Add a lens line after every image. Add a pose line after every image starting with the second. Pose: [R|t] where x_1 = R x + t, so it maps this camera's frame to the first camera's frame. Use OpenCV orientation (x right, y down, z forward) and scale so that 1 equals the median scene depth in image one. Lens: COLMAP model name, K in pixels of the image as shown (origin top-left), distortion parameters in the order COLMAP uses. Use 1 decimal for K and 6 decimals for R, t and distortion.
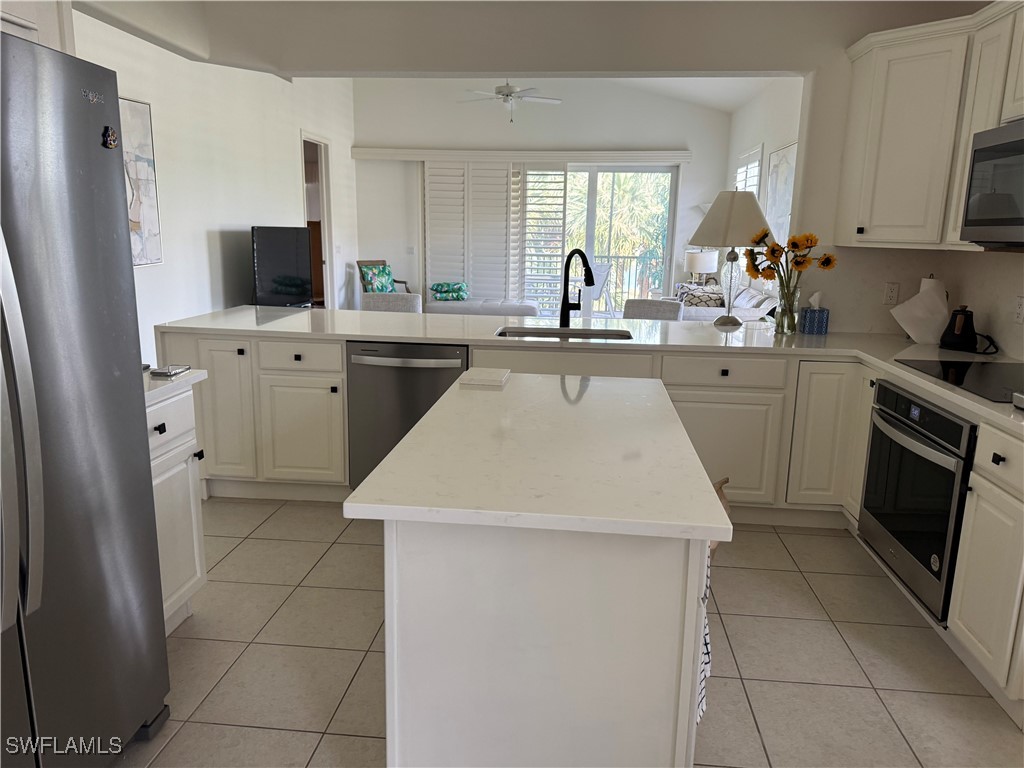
lens RADIAL K [[721.3, 0, 512.0], [0, 721.3, 384.0], [0, 0, 1]] dist [0.111535, -0.147135]
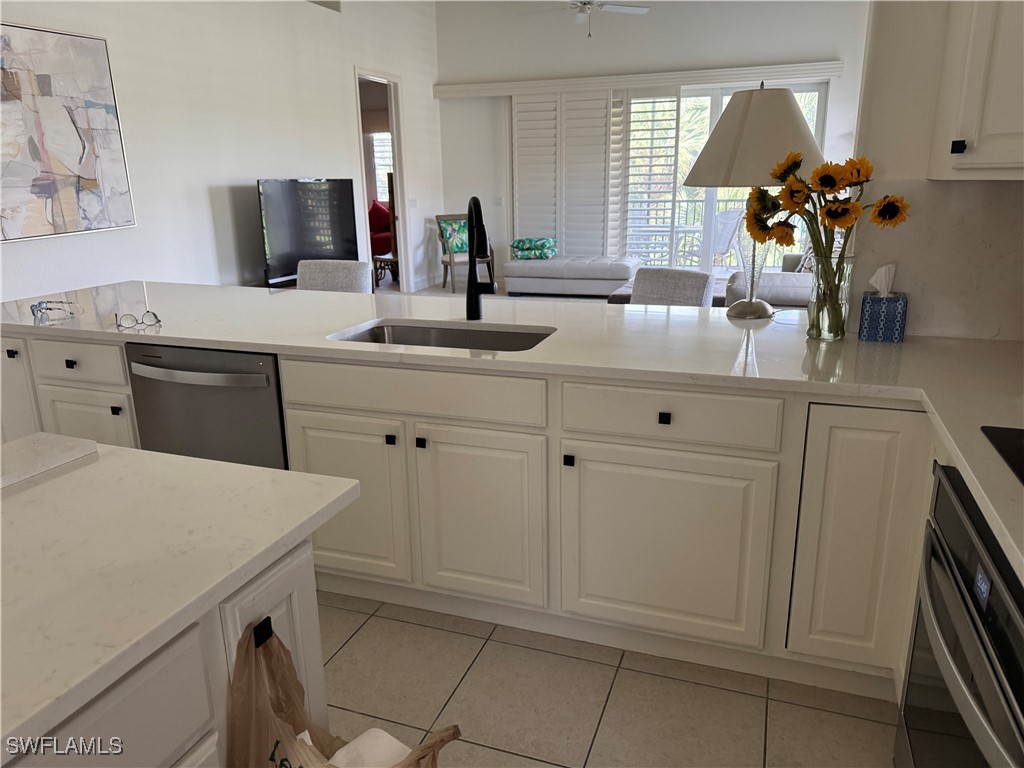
lens RADIAL K [[728.3, 0, 509.0], [0, 728.3, 383.4], [0, 0, 1]] dist [0.066536, -0.072617]
pose [[0.968463, 0.034038, -0.246823, 0.190027], [-0.017974, 0.997588, 0.067046, -0.046687], [0.248510, -0.060495, 0.966738, 0.261975]]
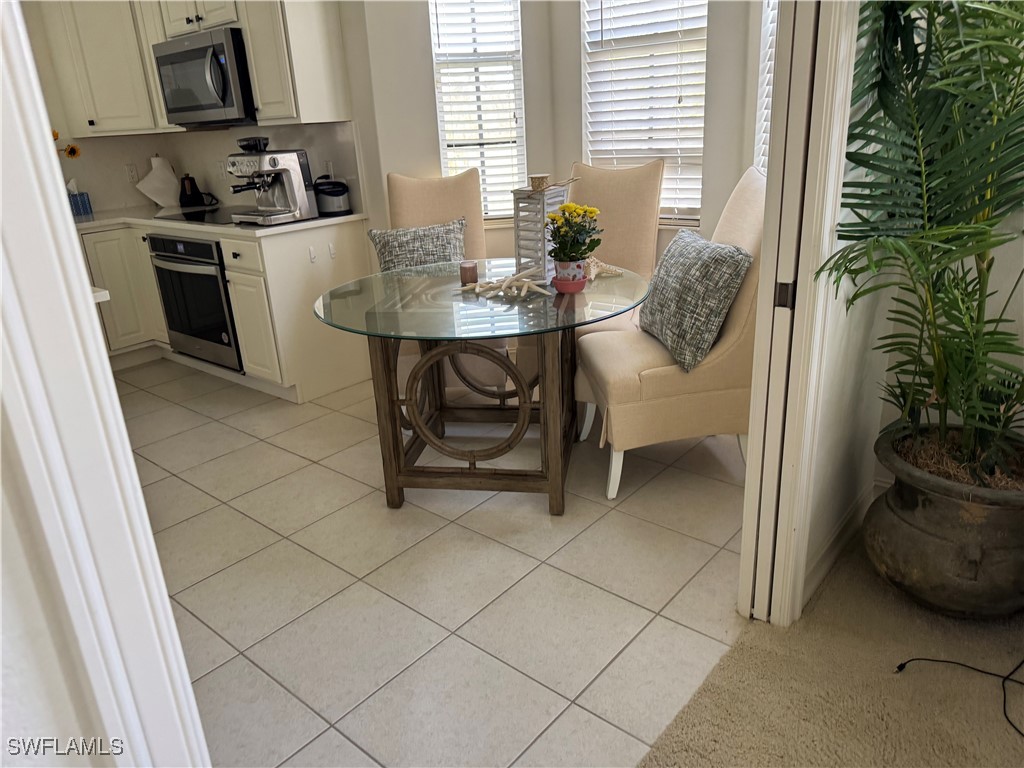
lens RADIAL K [[721.3, 0, 512.0], [0, 721.3, 384.0], [0, 0, 1]] dist [0.111535, -0.147135]
pose [[0.571357, -0.320370, 0.755588, -0.122015], [0.225403, 0.946514, 0.230878, 0.049605], [-0.789141, 0.038398, 0.613010, -0.185462]]
